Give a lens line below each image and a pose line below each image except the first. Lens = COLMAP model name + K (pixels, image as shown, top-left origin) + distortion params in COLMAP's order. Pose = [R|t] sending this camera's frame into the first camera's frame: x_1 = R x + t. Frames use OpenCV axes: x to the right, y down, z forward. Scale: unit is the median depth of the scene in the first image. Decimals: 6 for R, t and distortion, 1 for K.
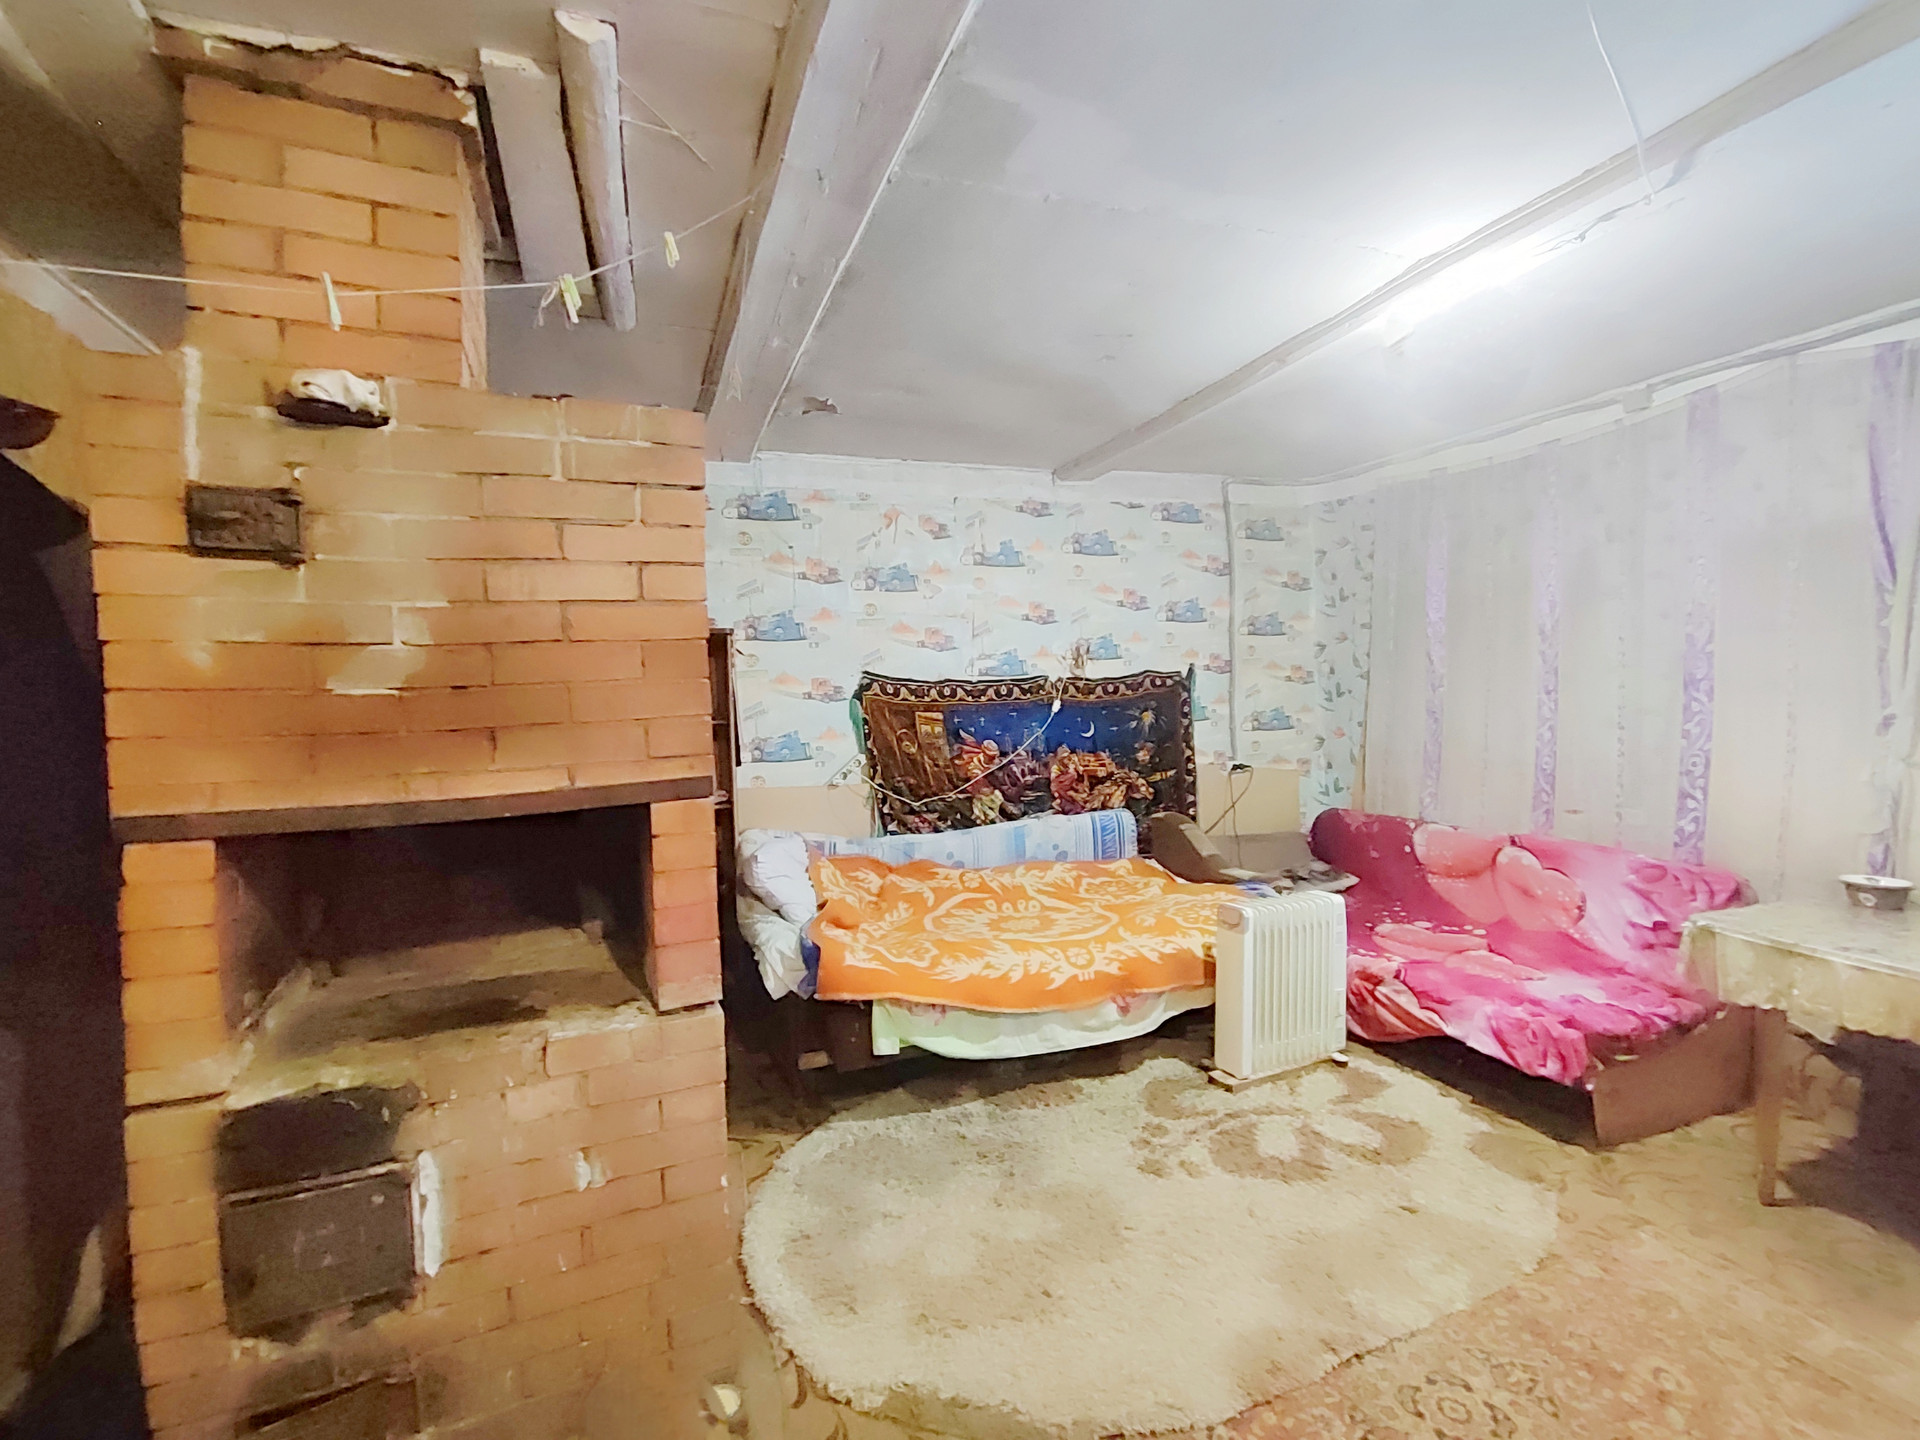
lens RADIAL K [[867.4, 0, 973.1], [0, 867.4, 727.4], [0, 0, 1]] dist [-0.017438, 0.010484]
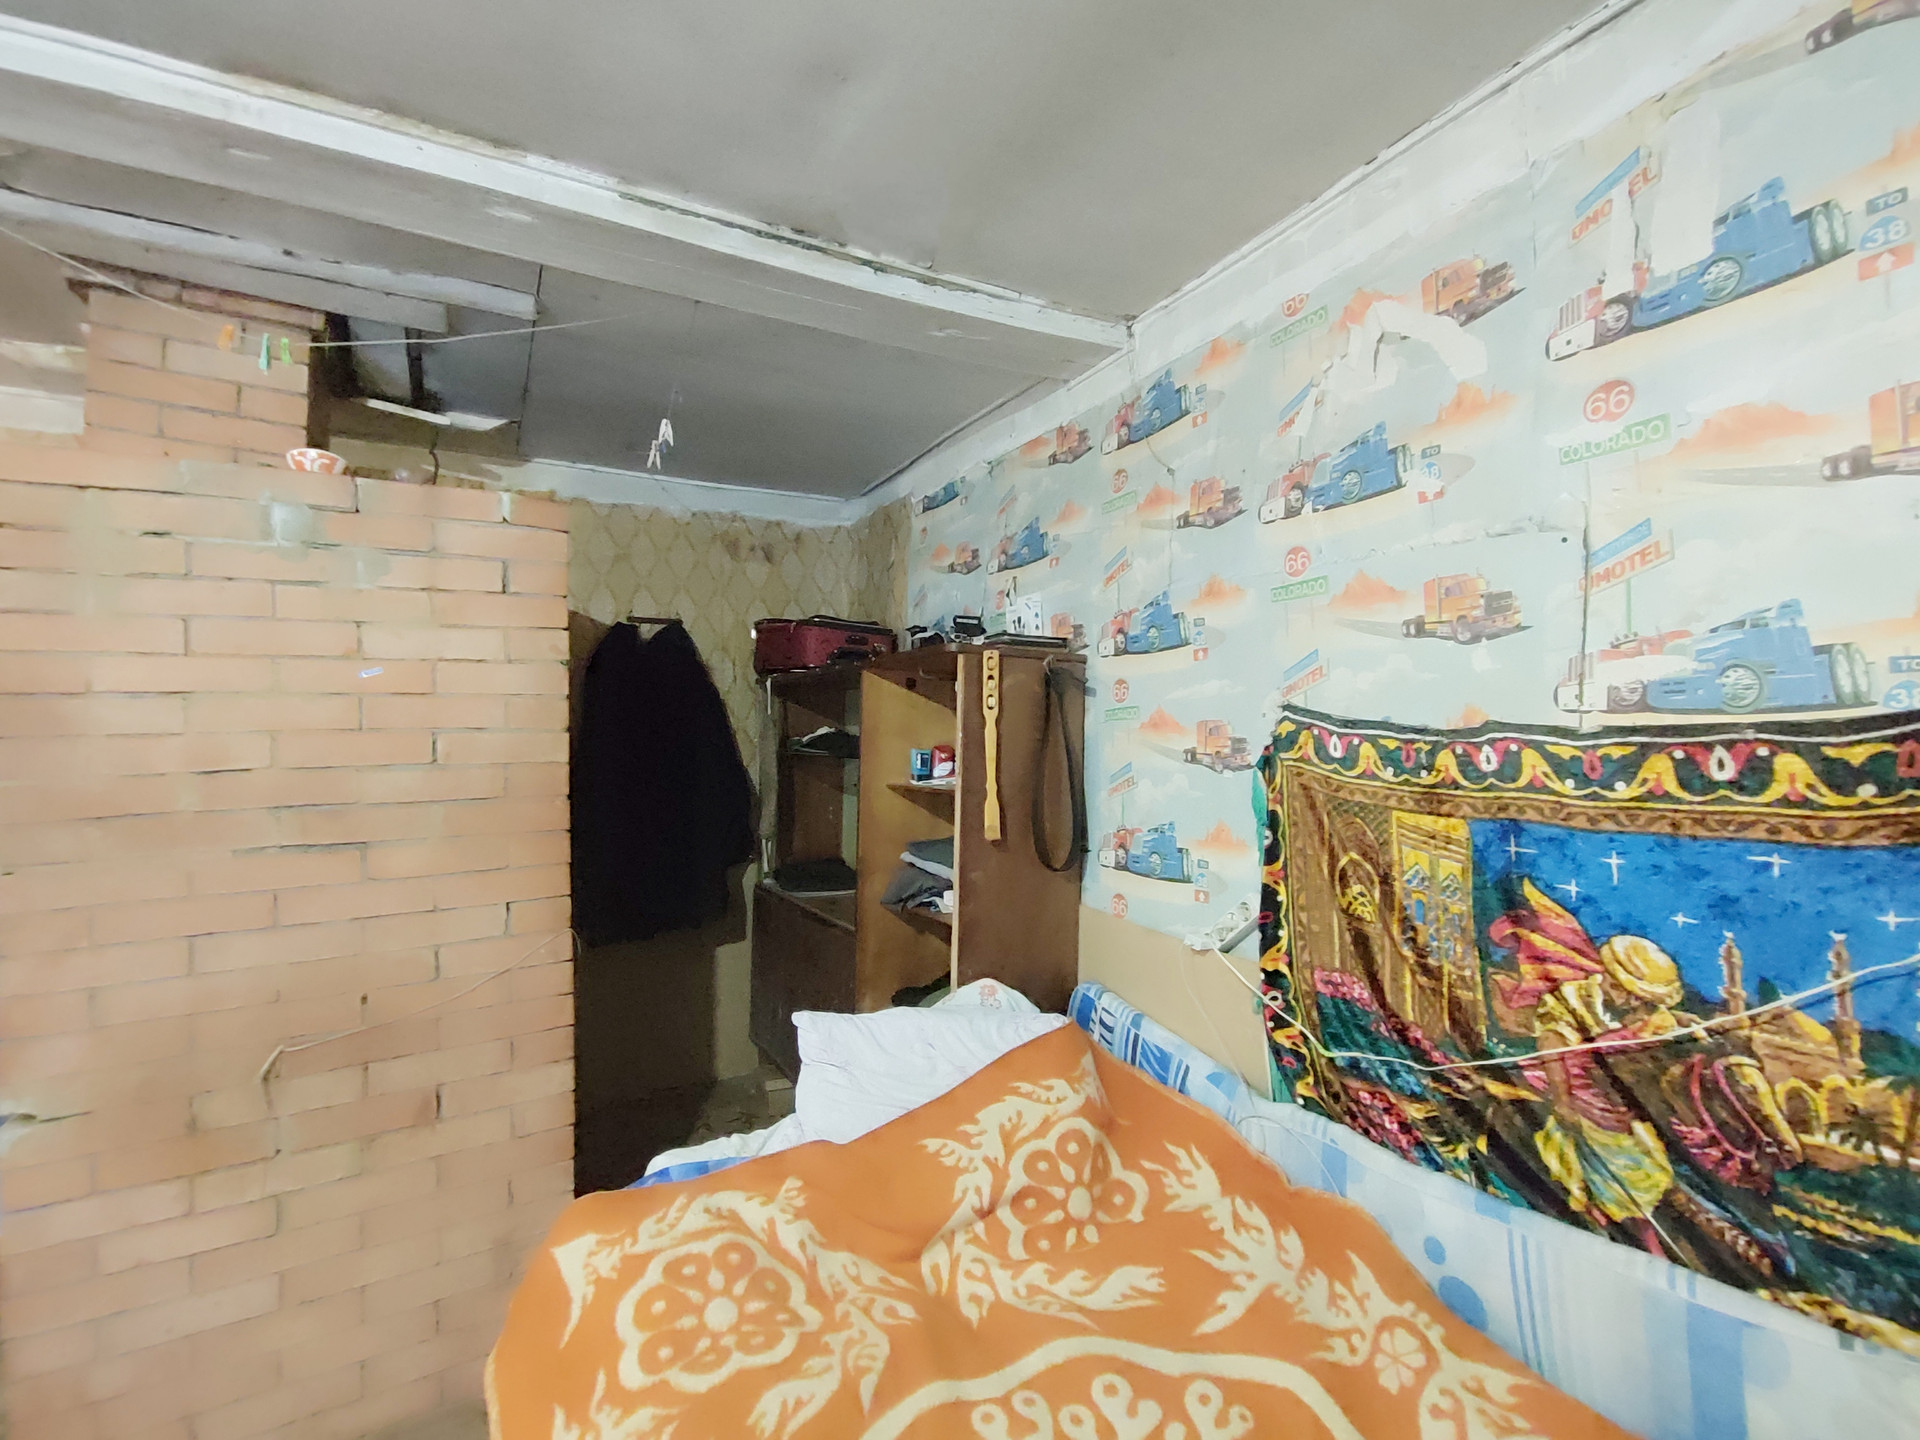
lens RADIAL K [[867.4, 0, 971.4], [0, 867.4, 721.7], [0, 0, 1]] dist [-0.017438, 0.010484]
pose [[0.126935, 0.005682, -0.991895, 0.297882], [-0.042969, 0.999076, 0.000224, -0.051697], [0.990980, 0.042592, 0.127062, 0.824481]]
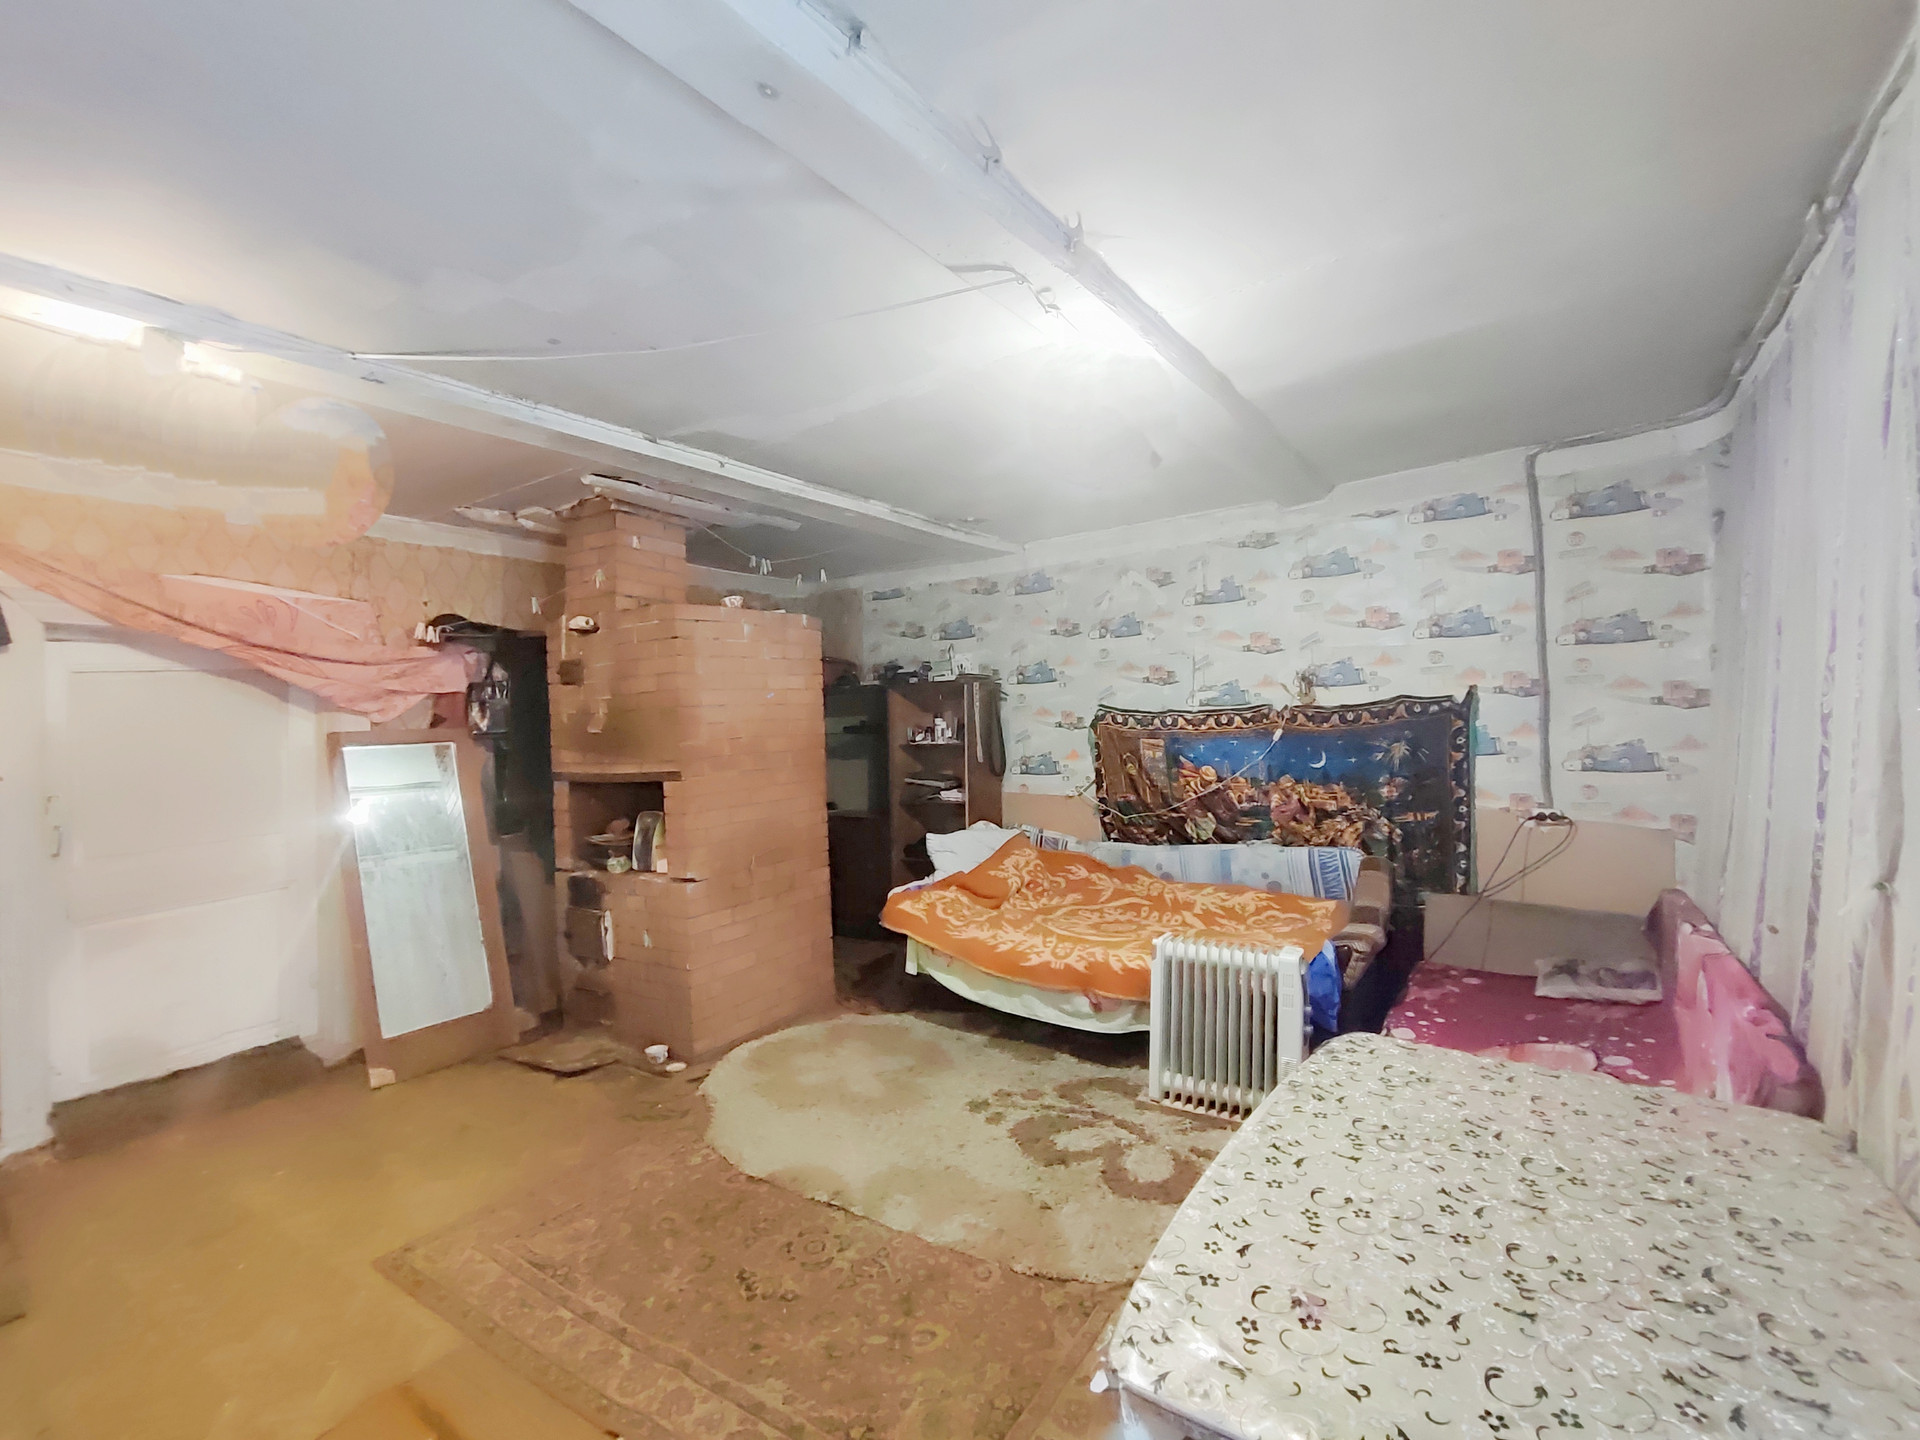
lens RADIAL K [[867.4, 0, 969.5], [0, 867.4, 719.1], [0, 0, 1]] dist [-0.017438, 0.010484]
pose [[0.552940, 0.001900, -0.833219, 0.825445], [-0.020777, 0.999718, -0.011508, -0.027564], [0.832962, 0.023675, 0.552823, 0.180629]]
